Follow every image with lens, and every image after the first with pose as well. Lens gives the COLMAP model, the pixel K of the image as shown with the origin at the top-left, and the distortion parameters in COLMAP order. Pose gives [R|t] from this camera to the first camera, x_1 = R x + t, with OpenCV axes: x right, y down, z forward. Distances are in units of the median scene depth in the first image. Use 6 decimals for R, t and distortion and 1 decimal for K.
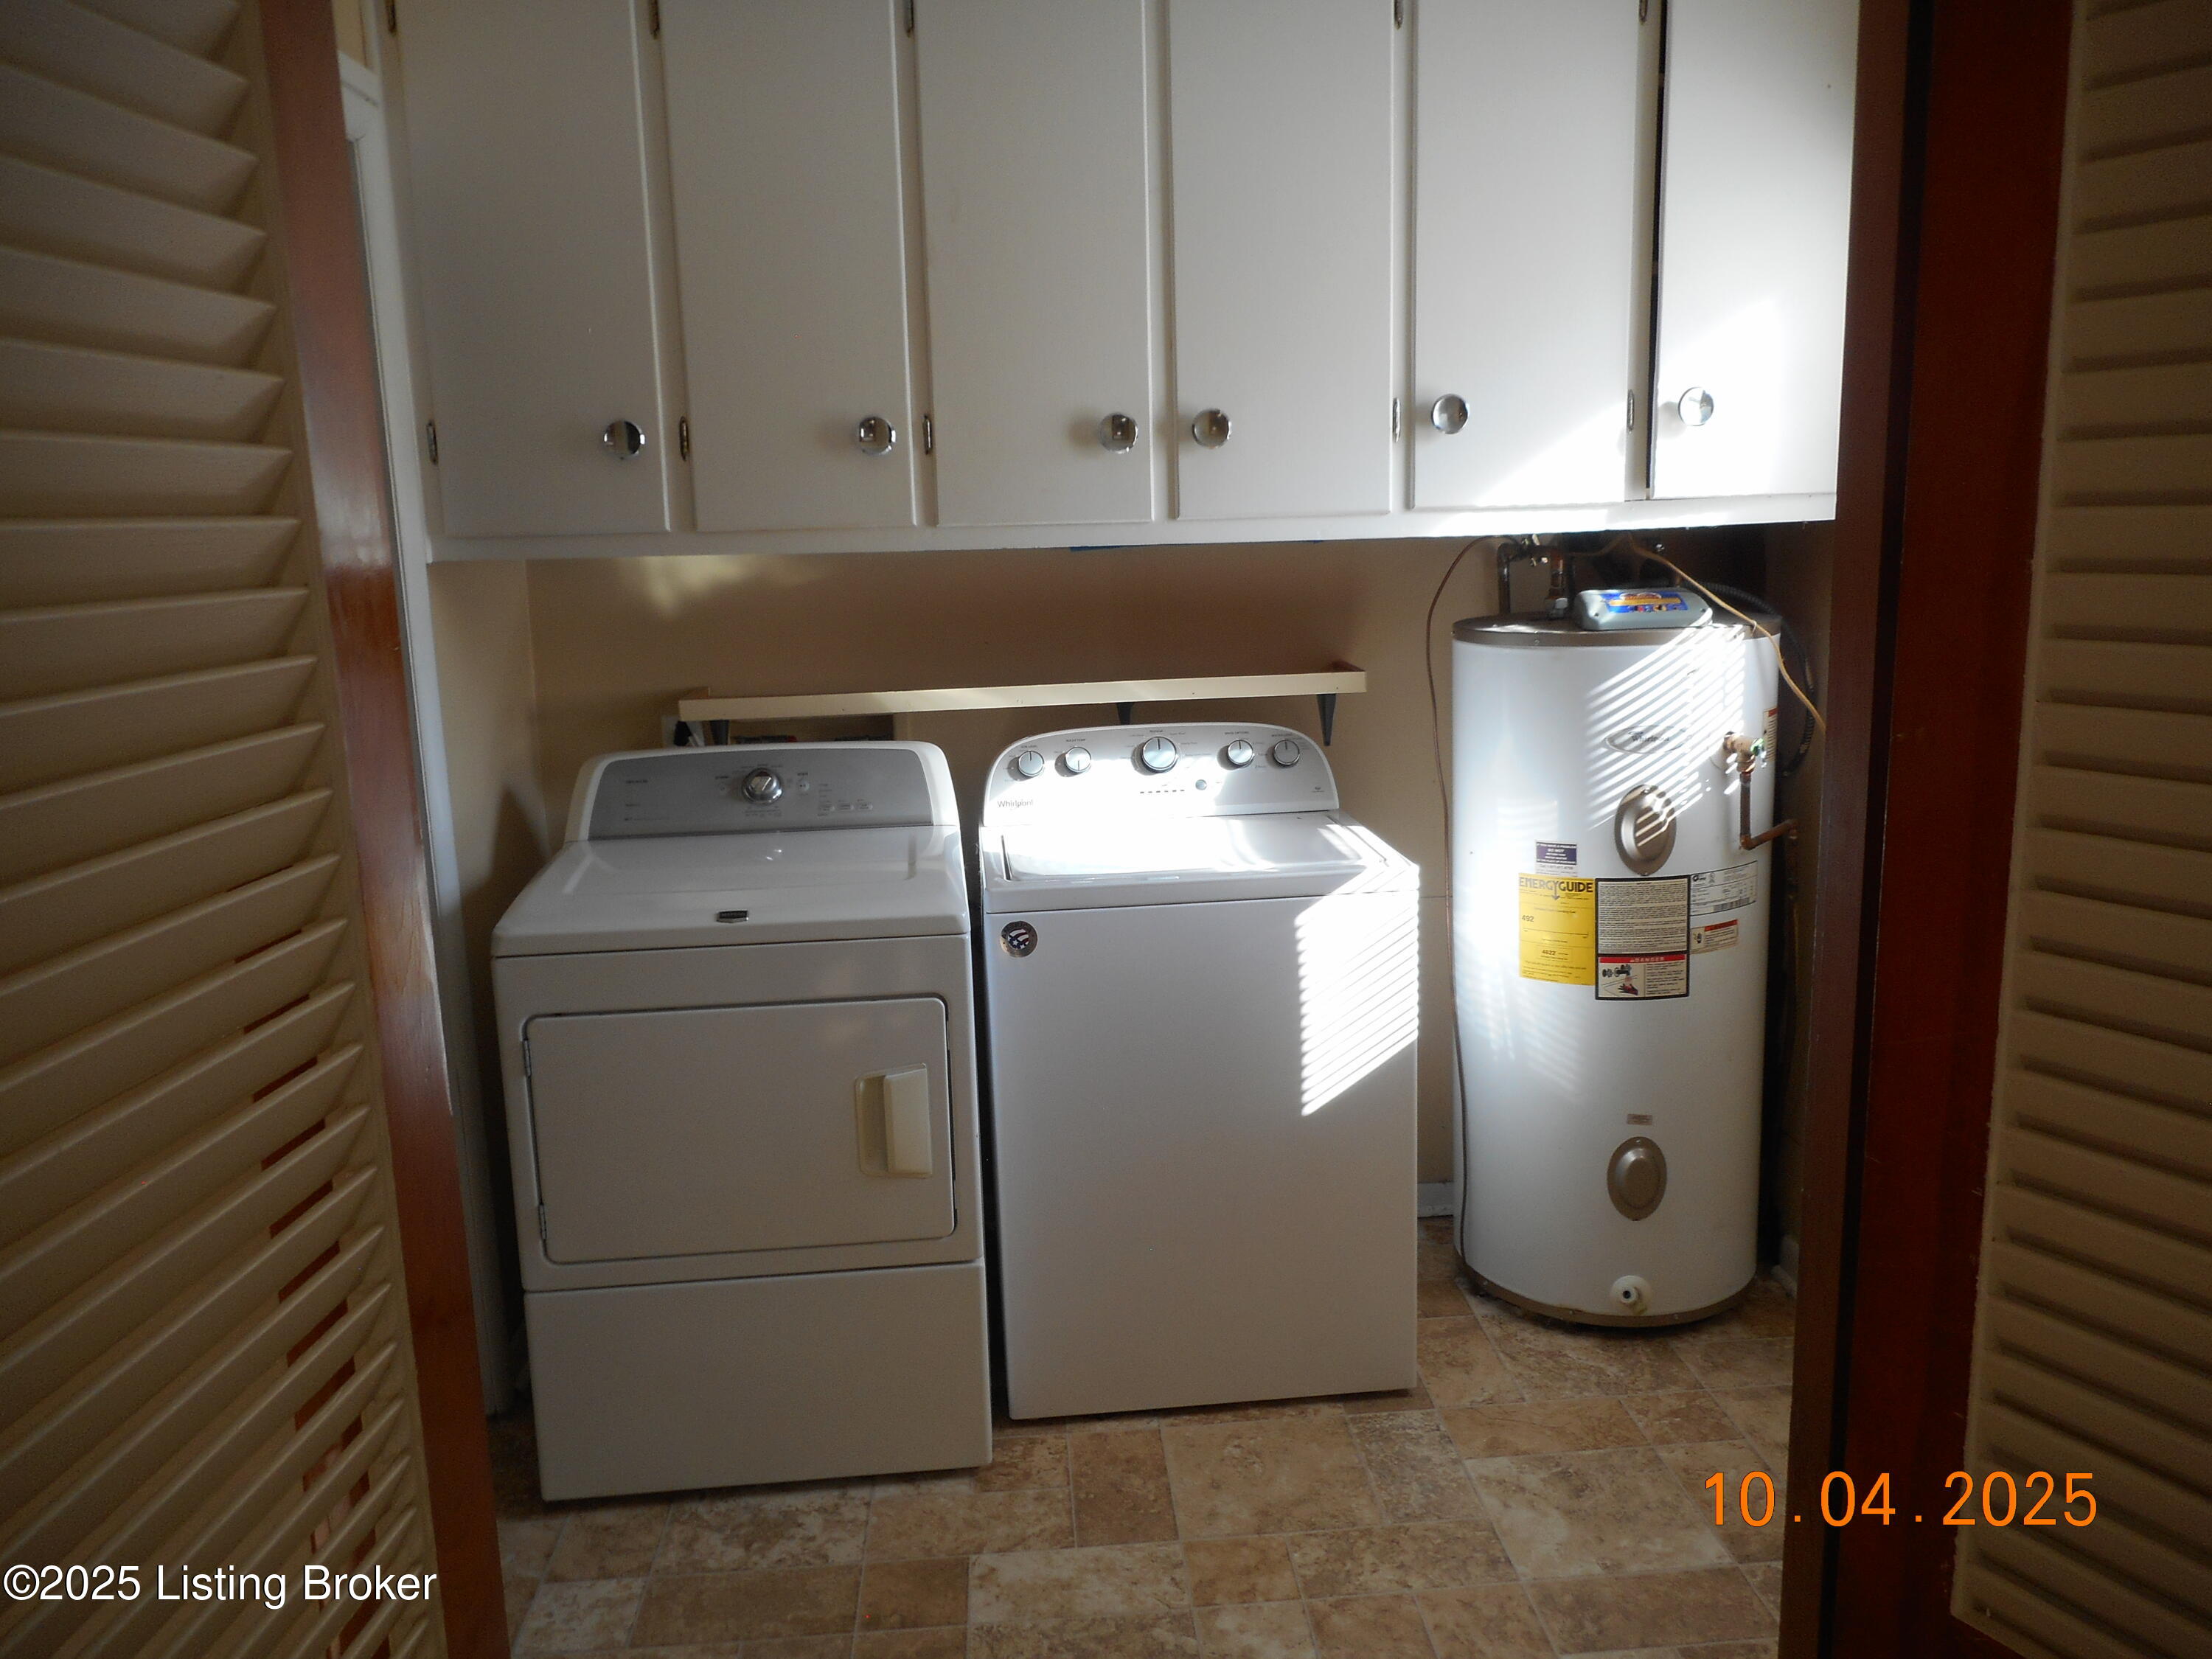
lens RADIAL K [[1666.0, 0, 1106.9], [0, 1666.0, 827.3], [0, 0, 1]] dist [0.001269, 0.012943]
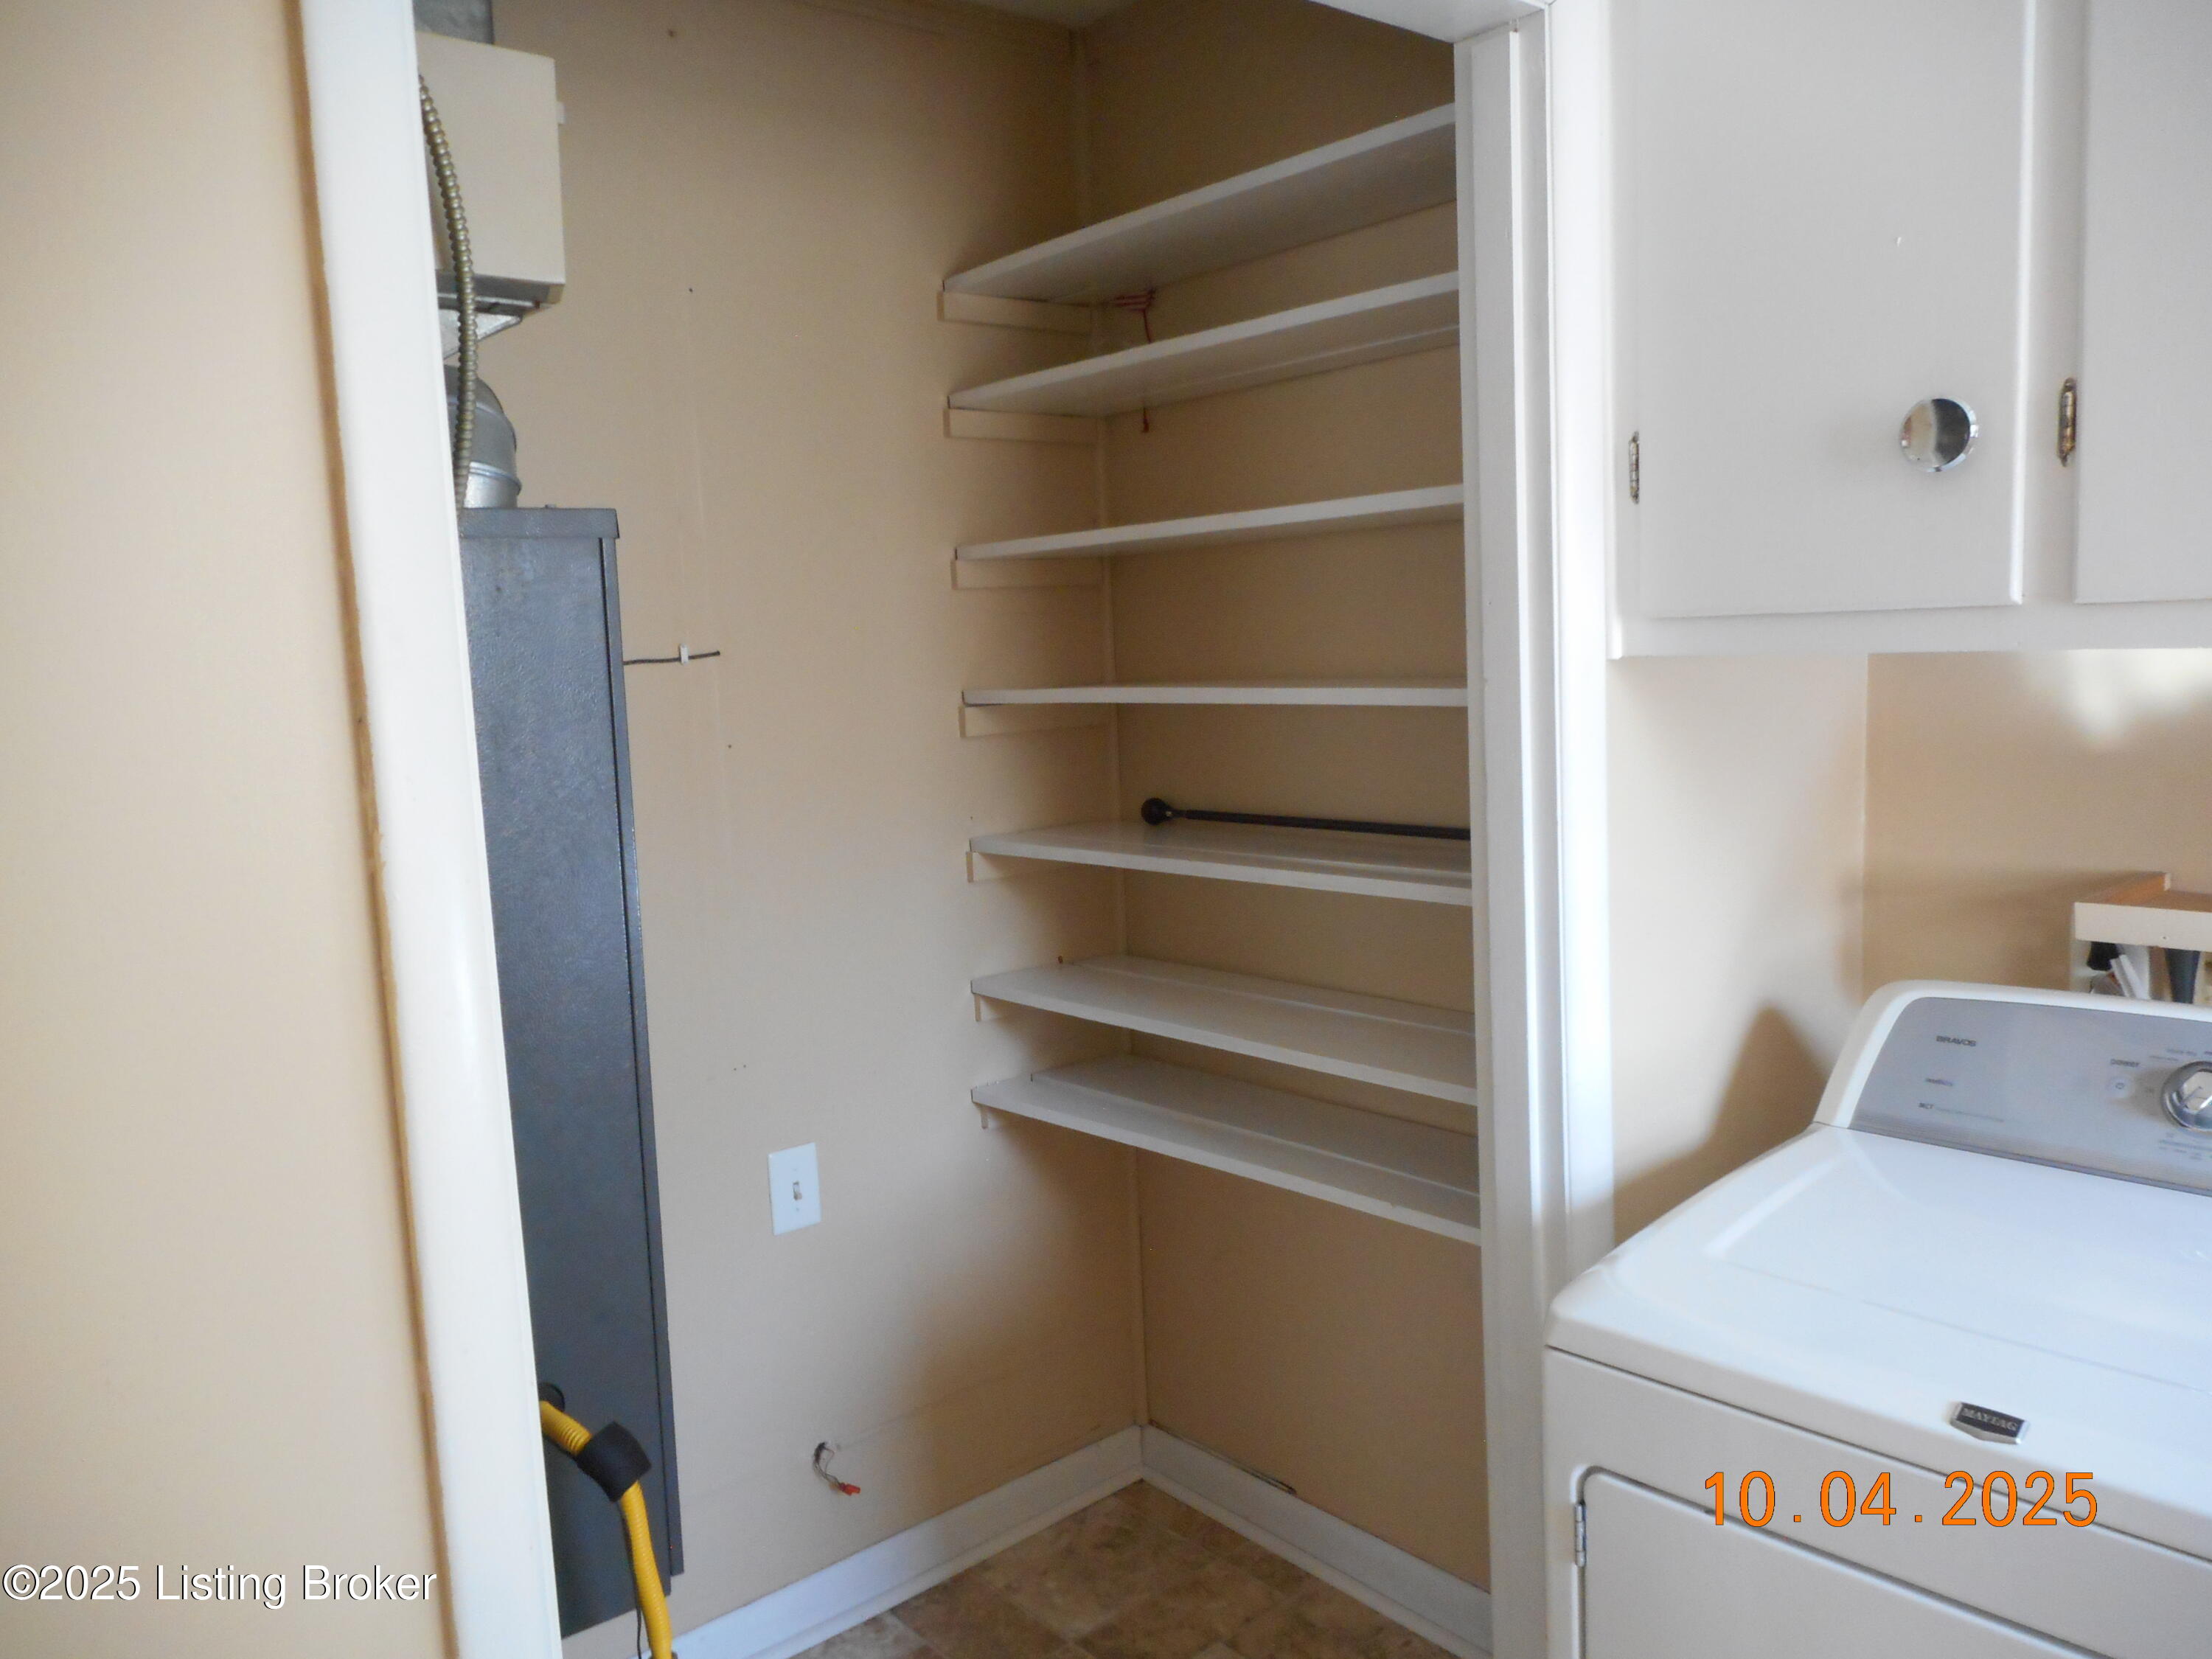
lens RADIAL K [[1666.0, 0, 1106.5], [0, 1666.0, 824.1], [0, 0, 1]] dist [0.001269, 0.012943]
pose [[0.620187, 0.091215, -0.779133, -0.027512], [-0.131048, 0.991306, 0.011741, -0.078405], [0.773431, 0.094823, 0.626749, 0.460319]]
